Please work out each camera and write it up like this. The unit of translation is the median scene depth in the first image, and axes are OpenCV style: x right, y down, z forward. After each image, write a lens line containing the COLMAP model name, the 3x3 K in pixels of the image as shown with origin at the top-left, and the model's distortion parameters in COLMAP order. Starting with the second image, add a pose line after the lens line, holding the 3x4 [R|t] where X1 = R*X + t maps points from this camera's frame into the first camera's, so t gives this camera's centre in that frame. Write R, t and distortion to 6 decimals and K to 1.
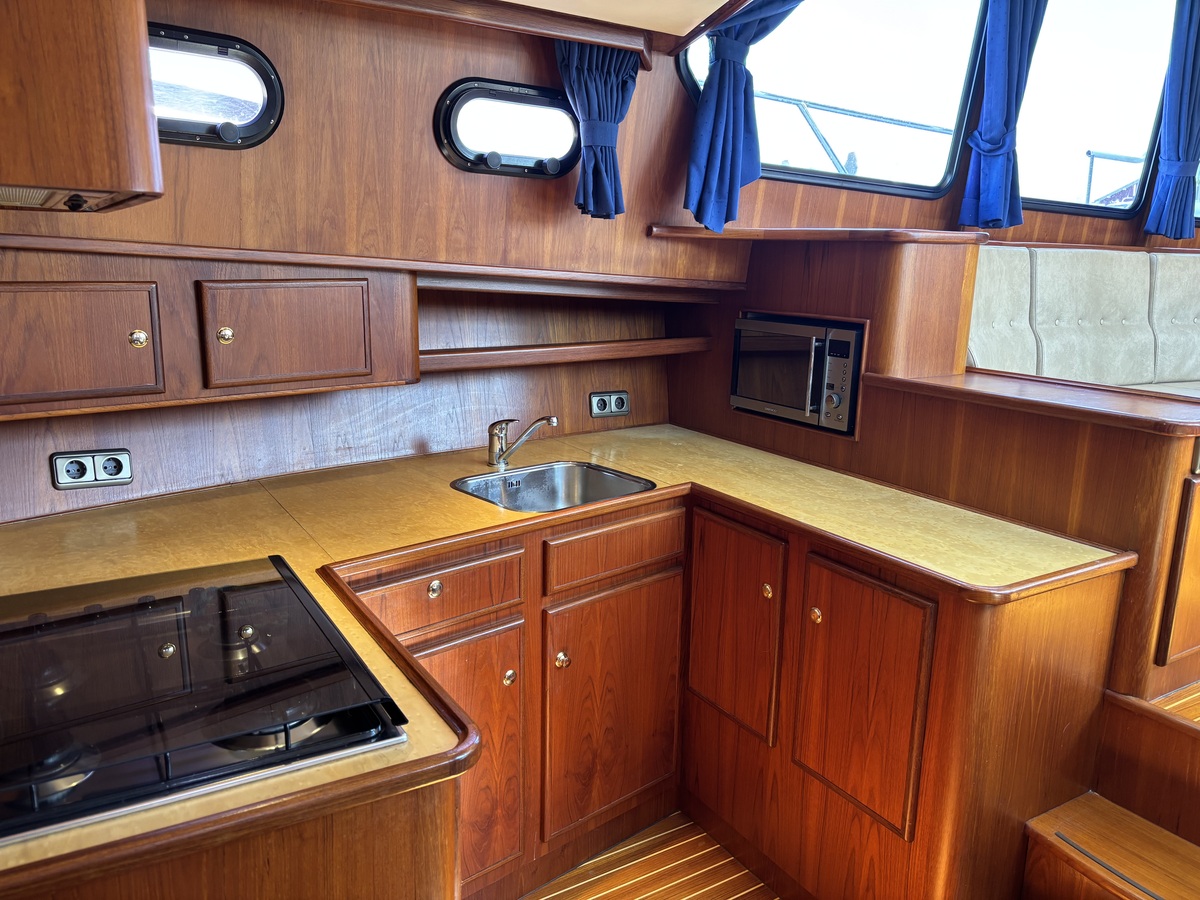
lens RADIAL K [[894.5, 0, 600.1], [0, 894.5, 436.7], [0, 0, 1]] dist [0.007546, -0.002595]
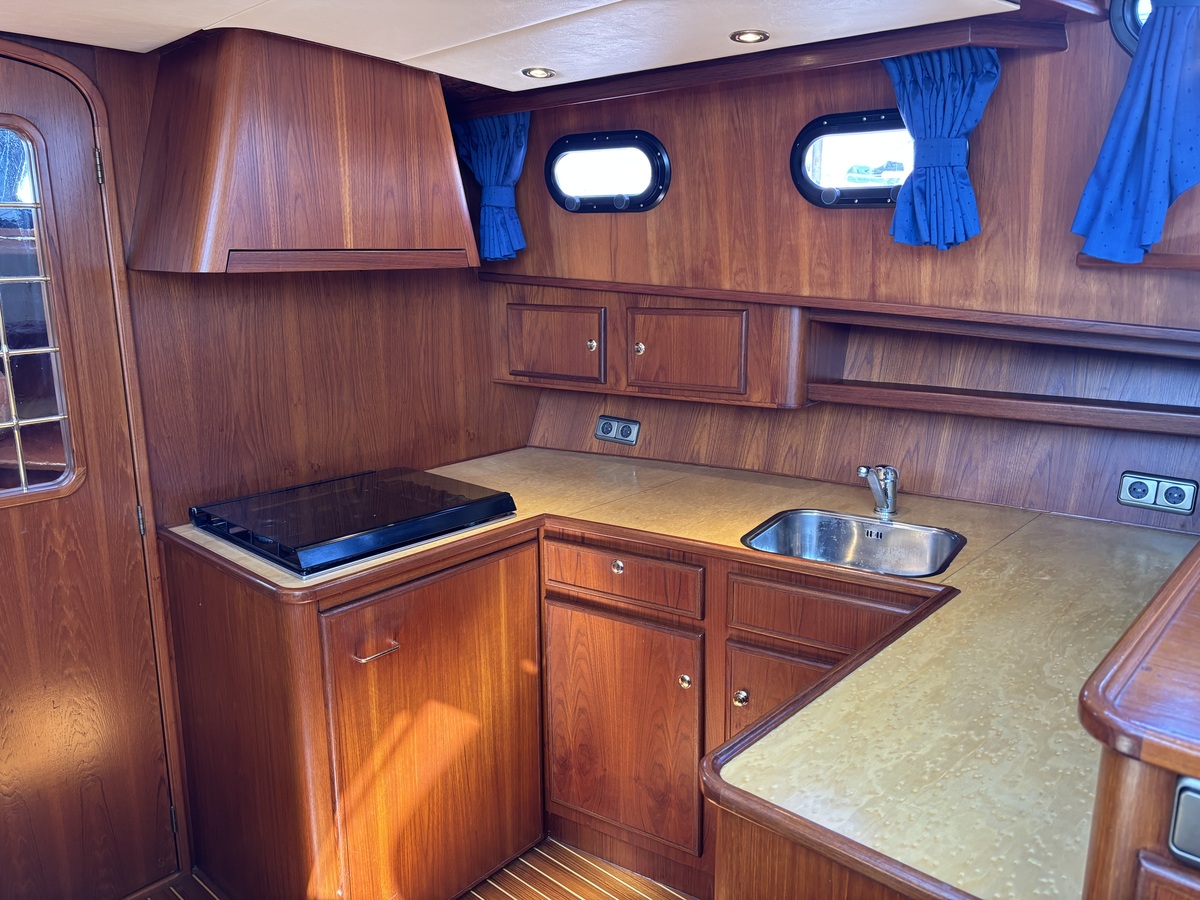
lens RADIAL K [[903.7, 0, 599.1], [0, 903.7, 433.2], [0, 0, 1]] dist [0.041482, -0.004378]
pose [[0.279792, 0.171482, -0.944622, 0.823964], [-0.178965, 0.975989, 0.124168, -0.136613], [0.943233, 0.134313, 0.303763, 0.506734]]
